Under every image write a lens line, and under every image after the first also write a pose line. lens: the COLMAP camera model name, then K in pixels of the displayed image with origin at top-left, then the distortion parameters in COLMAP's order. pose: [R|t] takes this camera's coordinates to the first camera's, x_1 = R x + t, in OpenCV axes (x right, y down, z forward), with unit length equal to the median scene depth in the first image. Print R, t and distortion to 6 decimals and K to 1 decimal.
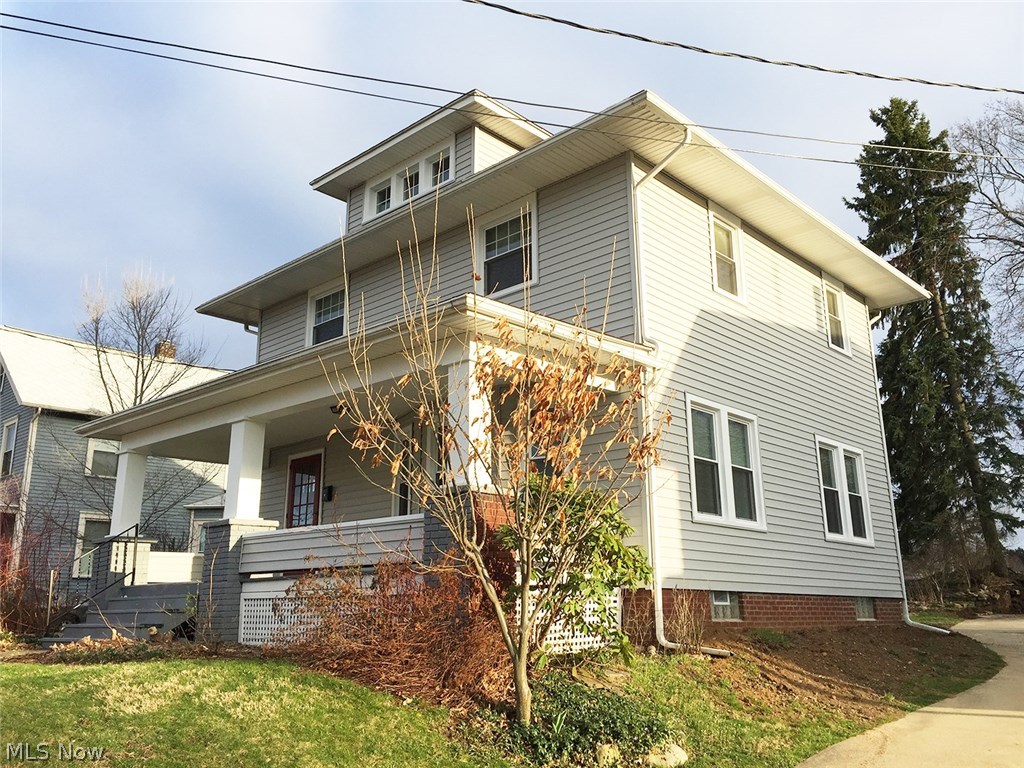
lens RADIAL K [[875.6, 0, 513.6], [0, 875.6, 381.6], [0, 0, 1]] dist [0.067854, -0.090921]
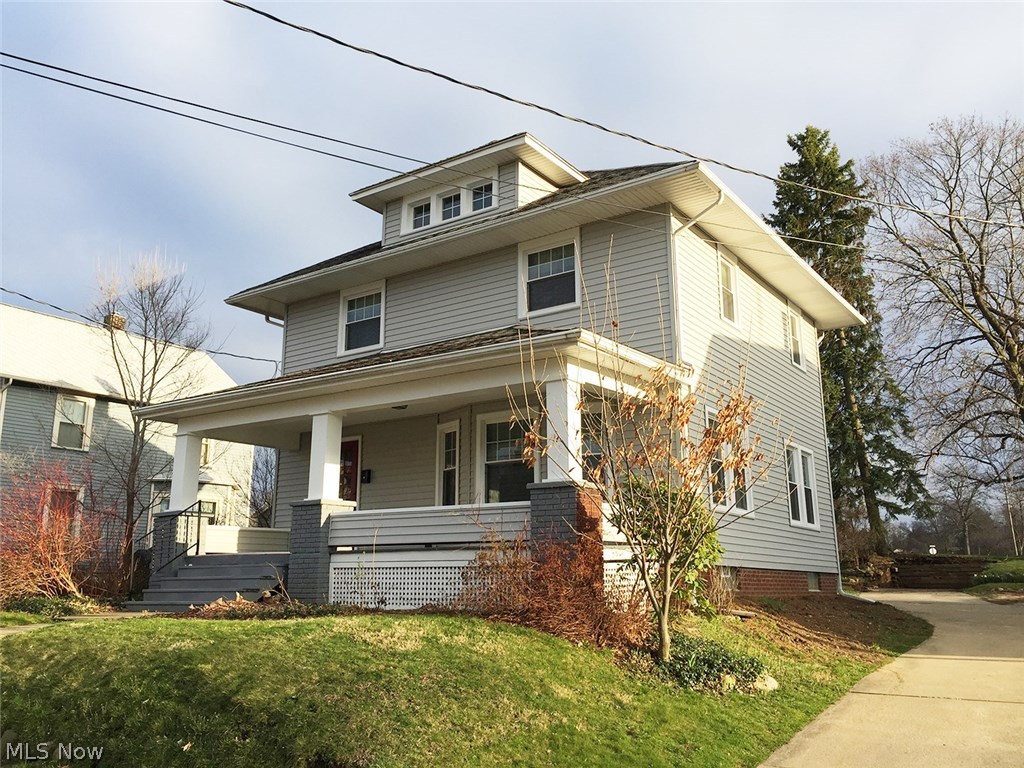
lens RADIAL K [[875.6, 0, 510.6], [0, 875.6, 382.5], [0, 0, 1]] dist [0.067854, -0.090921]
pose [[0.990043, 0.039108, 0.135221, -0.194702], [-0.043111, 0.998711, 0.026807, -0.032494], [-0.133998, -0.032369, 0.990453, -0.142291]]
